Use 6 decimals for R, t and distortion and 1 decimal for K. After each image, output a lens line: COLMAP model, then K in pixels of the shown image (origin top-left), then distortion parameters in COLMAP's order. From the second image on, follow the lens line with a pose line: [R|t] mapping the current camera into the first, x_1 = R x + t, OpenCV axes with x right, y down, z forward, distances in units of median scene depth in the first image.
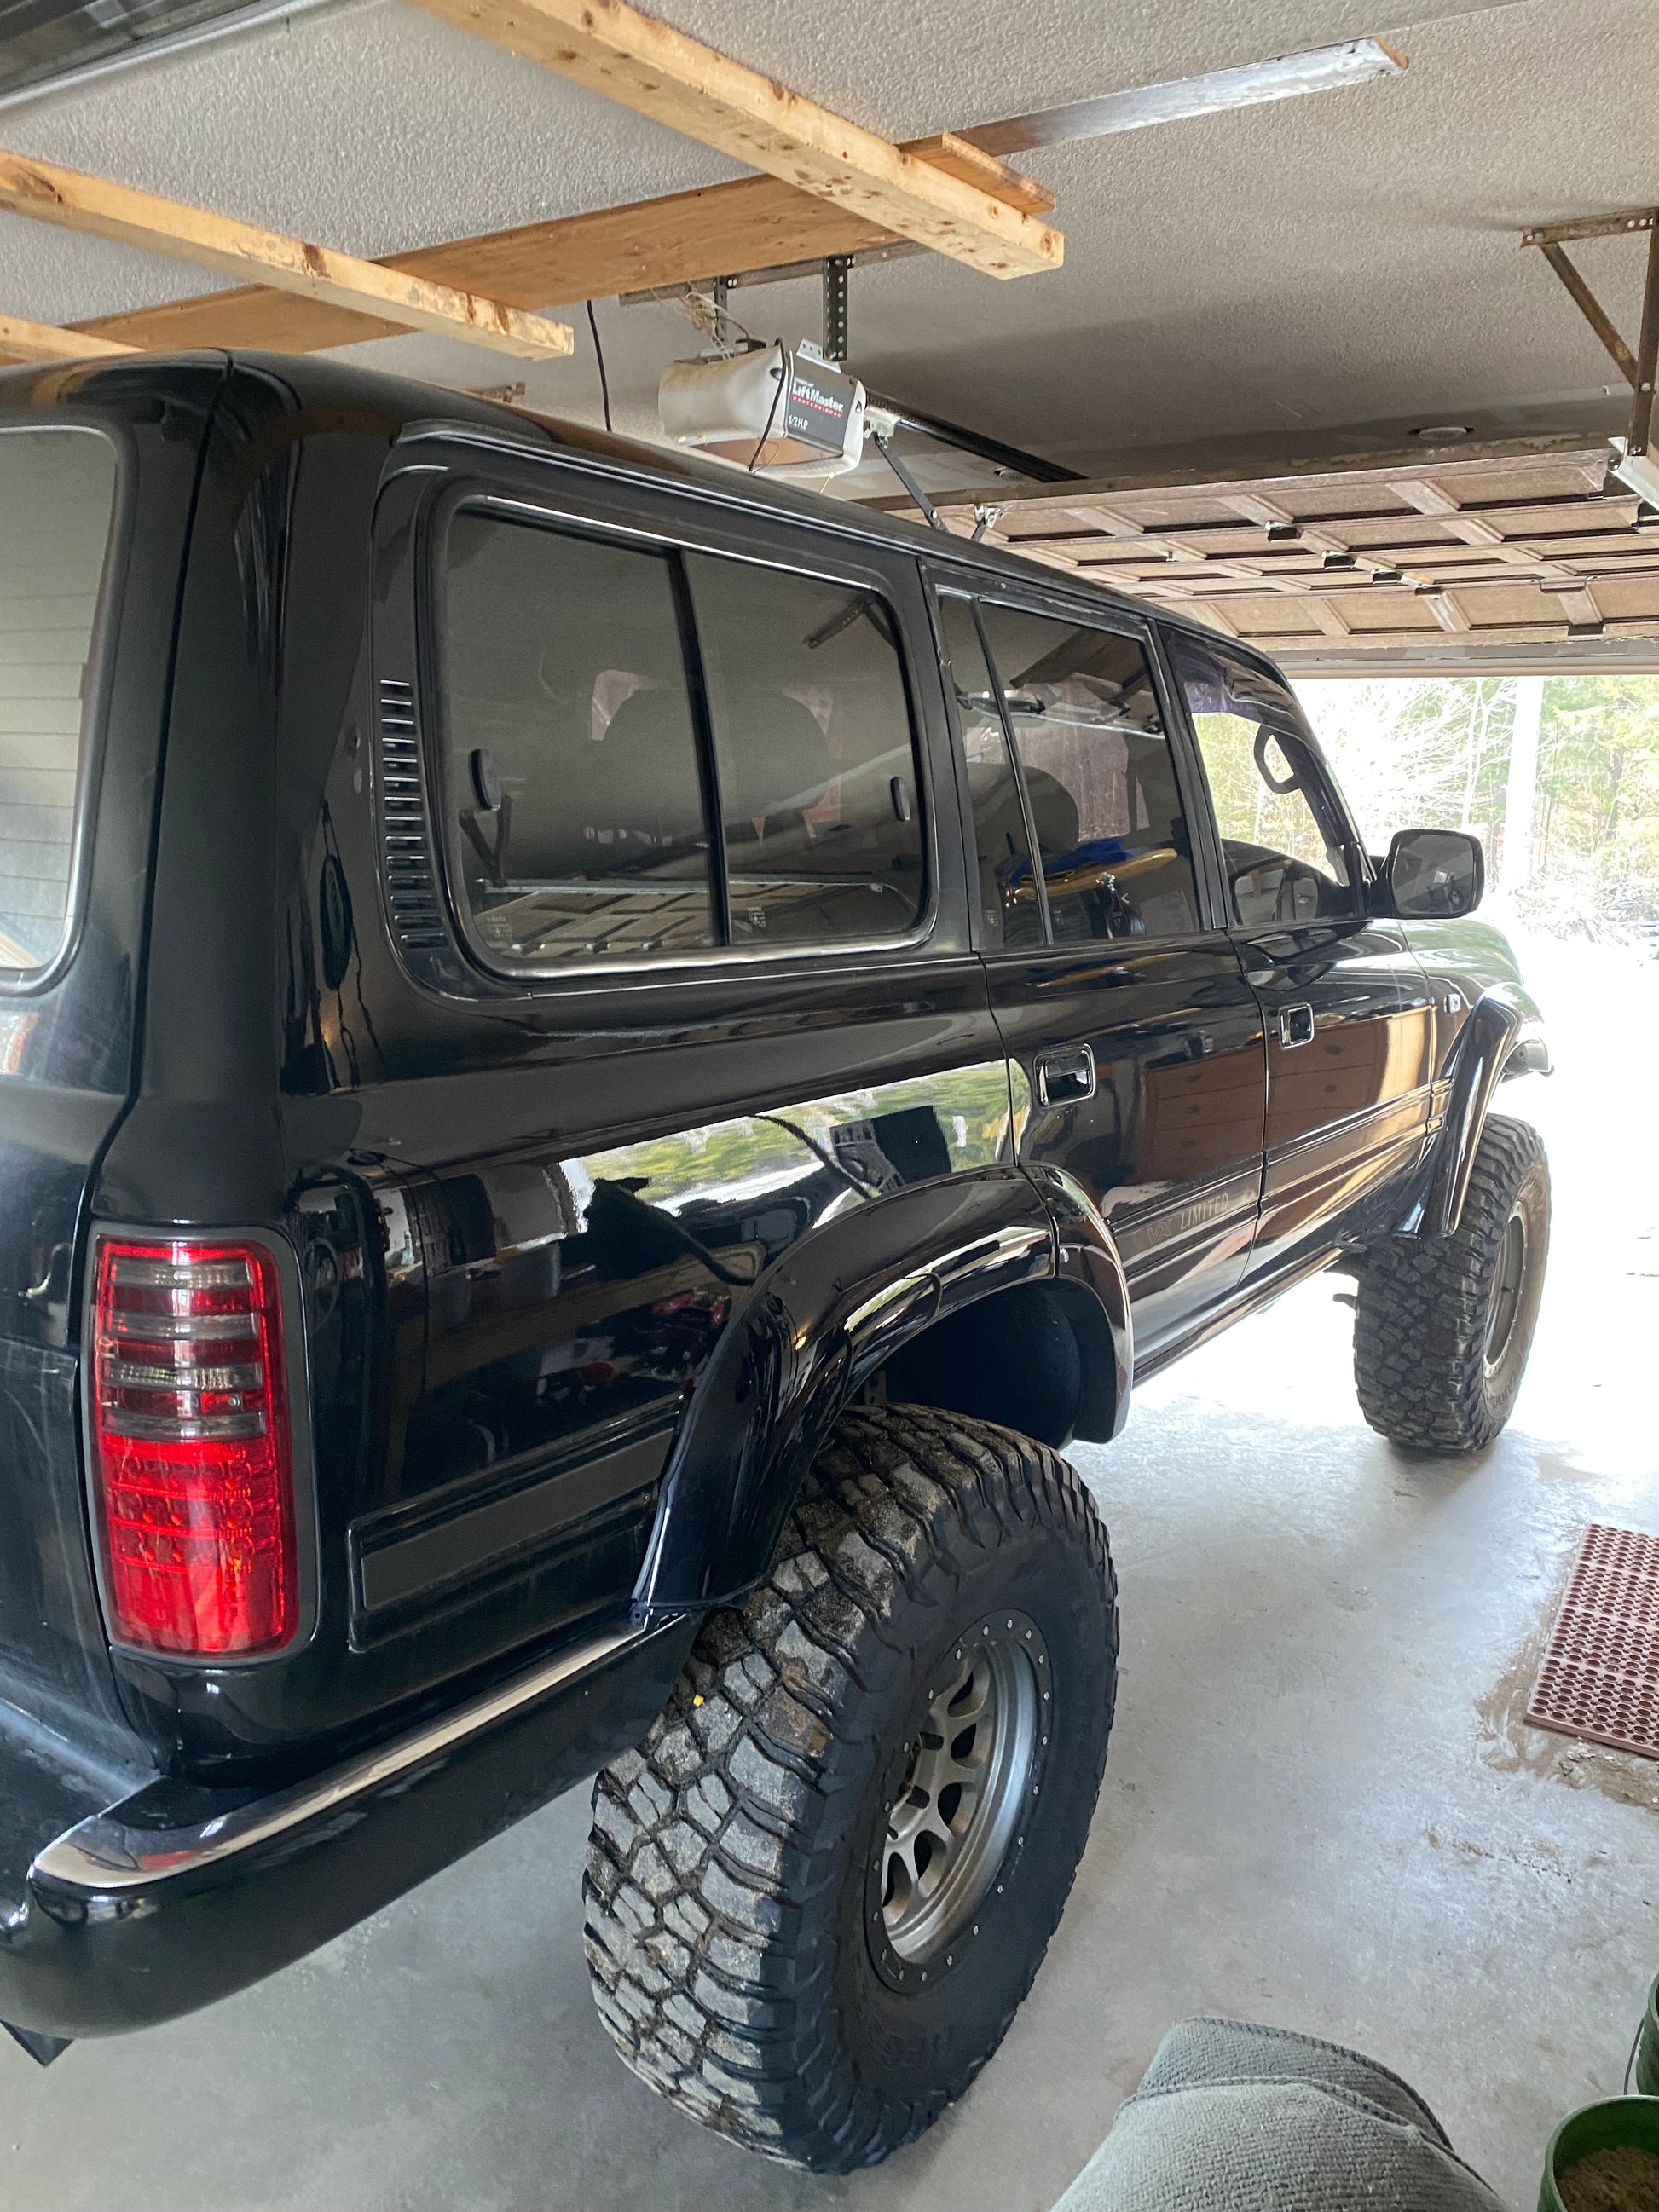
lens RADIAL K [[1707.7, 0, 847.7], [0, 1707.7, 1120.1], [0, 0, 1]] dist [0.021450, -0.018945]
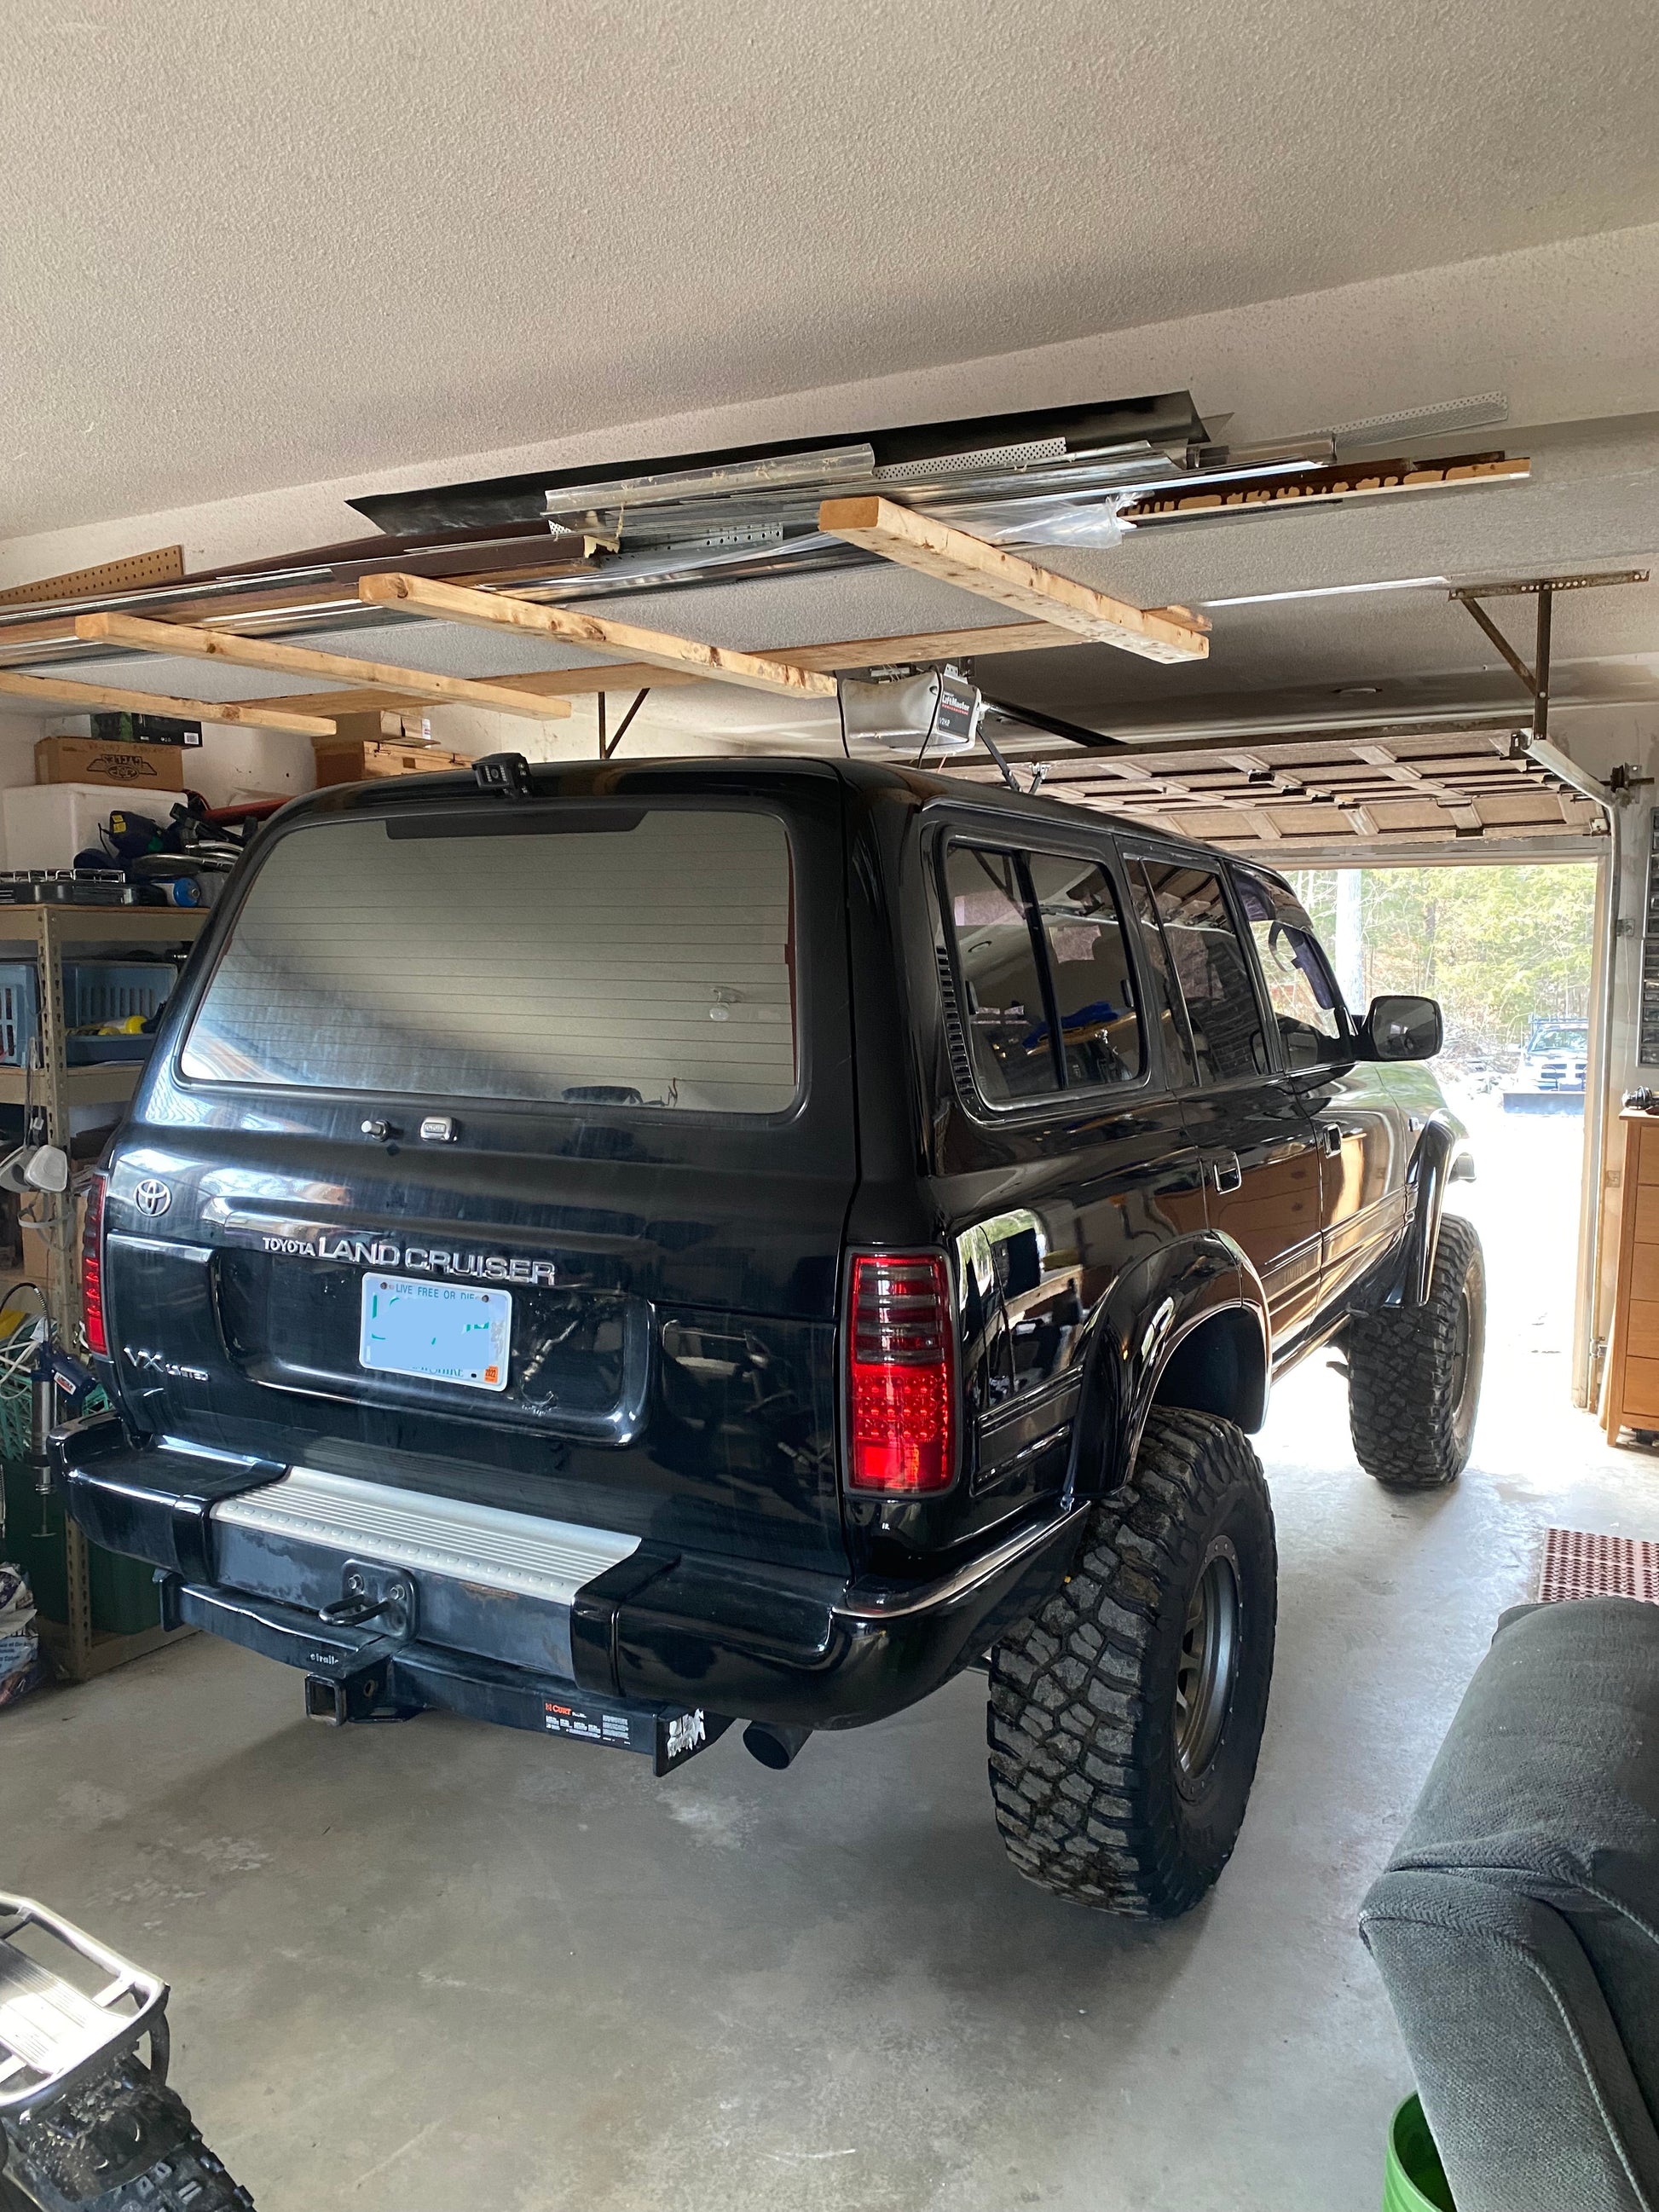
lens RADIAL K [[1707.7, 0, 816.6], [0, 1707.7, 1097.7], [0, 0, 1]] dist [0.021450, -0.018945]
pose [[0.996673, -0.034833, 0.073681, -0.216878], [0.042454, 0.993614, -0.104544, 0.031526], [-0.069569, 0.107324, 0.991787, -0.293614]]
